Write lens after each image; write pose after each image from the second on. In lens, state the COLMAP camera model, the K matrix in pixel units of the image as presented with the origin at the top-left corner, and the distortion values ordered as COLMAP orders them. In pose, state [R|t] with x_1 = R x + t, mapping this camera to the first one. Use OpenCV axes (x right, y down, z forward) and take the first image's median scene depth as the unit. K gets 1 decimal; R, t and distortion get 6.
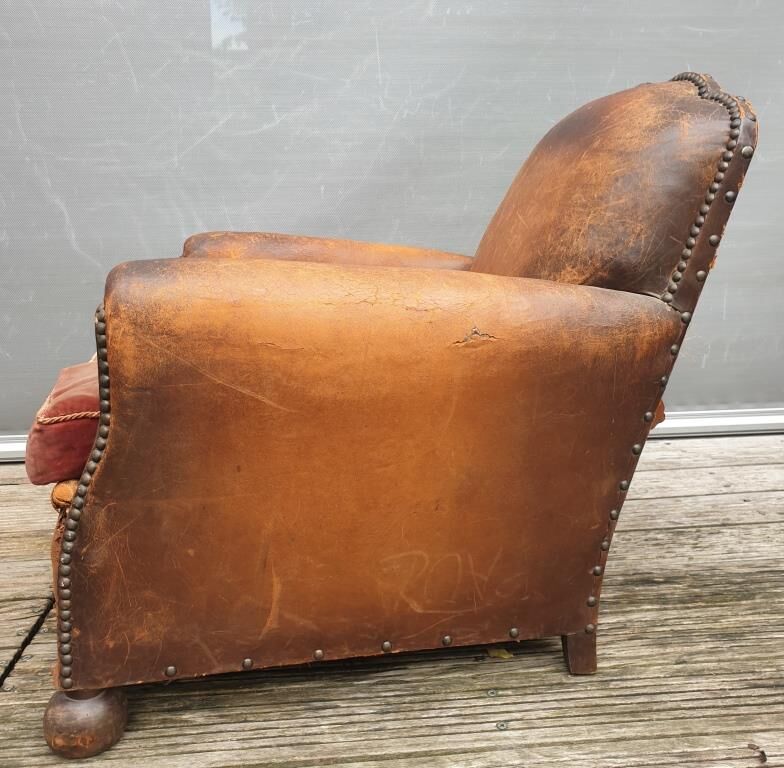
lens RADIAL K [[806.2, 0, 395.9], [0, 806.2, 354.7], [0, 0, 1]] dist [0.022751, 0.000000]
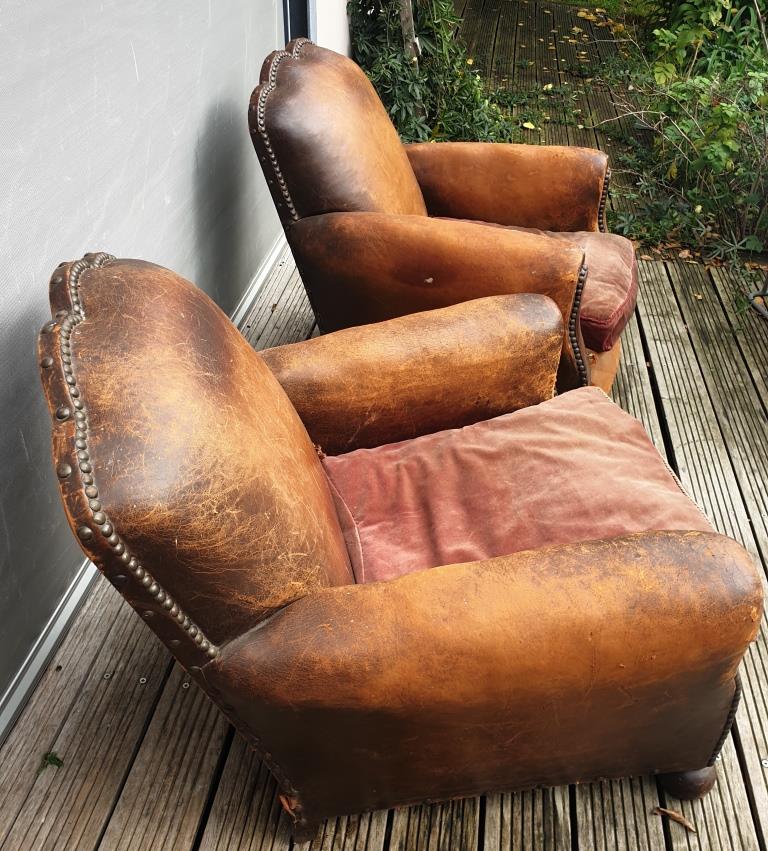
lens RADIAL K [[801.6, 0, 386.9], [0, 801.6, 451.3], [0, 0, 1]] dist [0.005568, 0.000000]
pose [[0.219577, -0.587480, 0.778880, -0.731074], [0.157906, 0.809238, 0.565862, -0.798248], [-0.962731, -0.001260, 0.270457, 1.002181]]
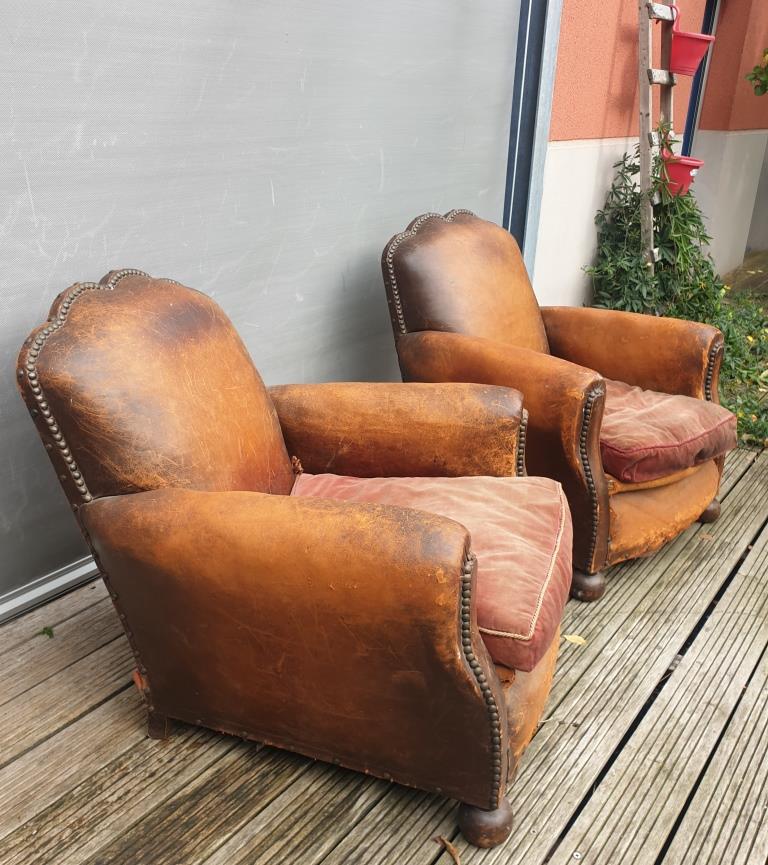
lens RADIAL K [[839.1, 0, 374.9], [0, 839.1, 447.2], [0, 0, 1]] dist [0.013021, 0.000000]
pose [[0.658664, -0.257897, 0.706859, -0.856549], [0.102552, 0.961430, 0.255217, -0.528118], [-0.745415, -0.095612, 0.659708, 0.166709]]
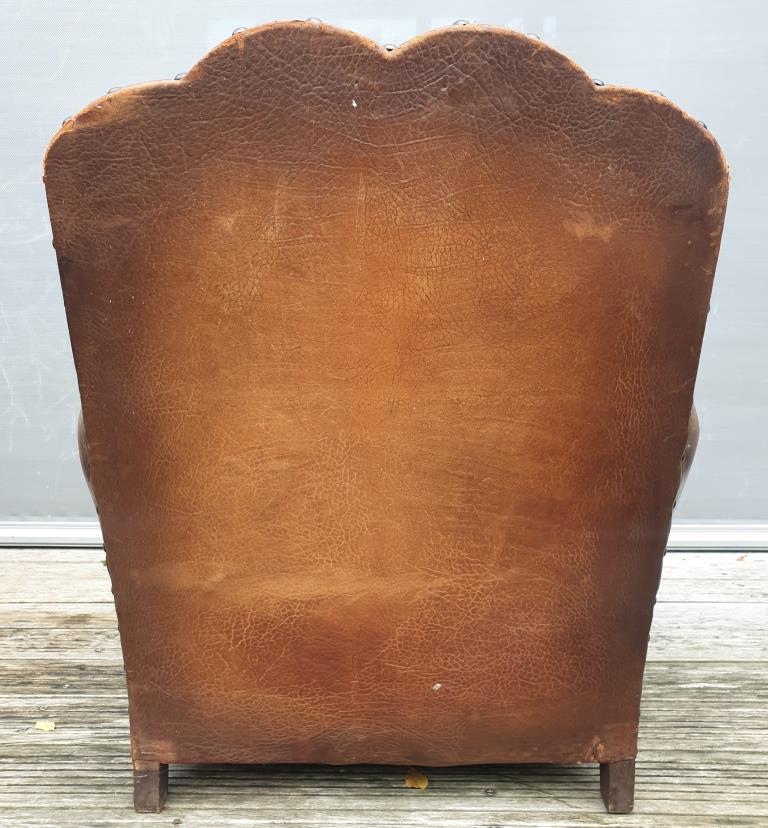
lens RADIAL K [[780.4, 0, 369.3], [0, 780.4, 444.2], [0, 0, 1]] dist [0.026900, 0.000000]
pose [[0.993136, 0.027237, -0.113747, 0.713206], [-0.033624, 0.997941, -0.054617, 0.061264], [0.112025, 0.058066, 0.992007, 0.046370]]
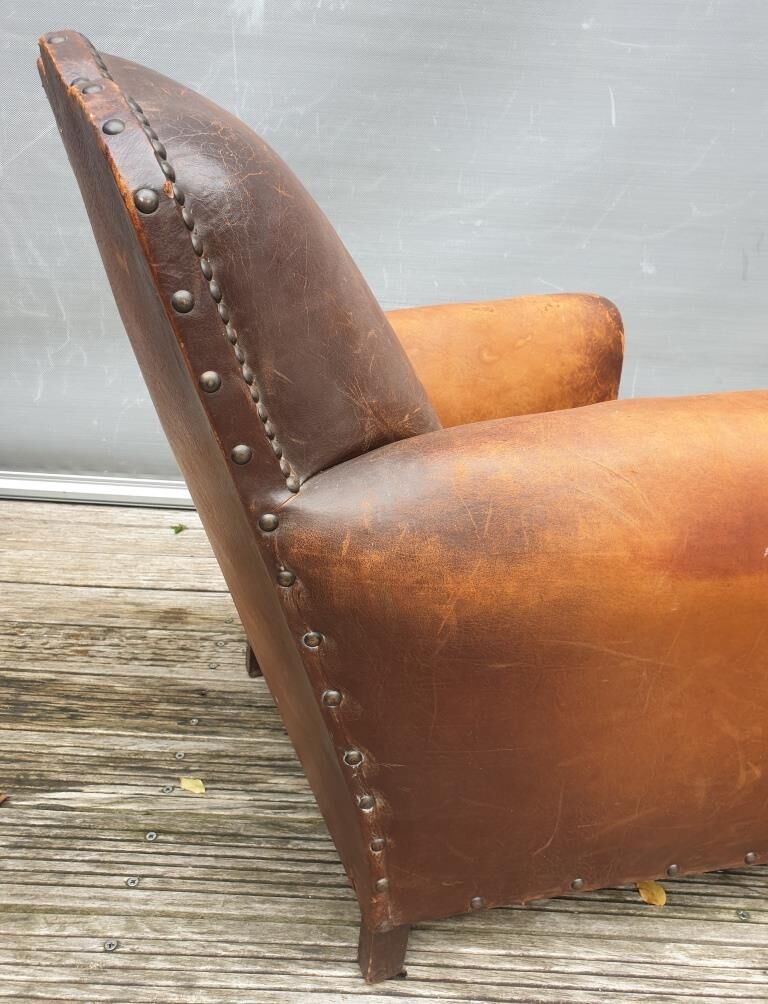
lens RADIAL K [[832.3, 0, 367.4], [0, 832.3, 477.5], [0, 0, 1]] dist [-0.006101, 0.022111]
pose [[0.992289, 0.098125, -0.075722, 0.393743], [-0.087893, 0.987831, 0.128313, -0.105990], [0.087391, -0.120668, 0.988839, 0.182842]]
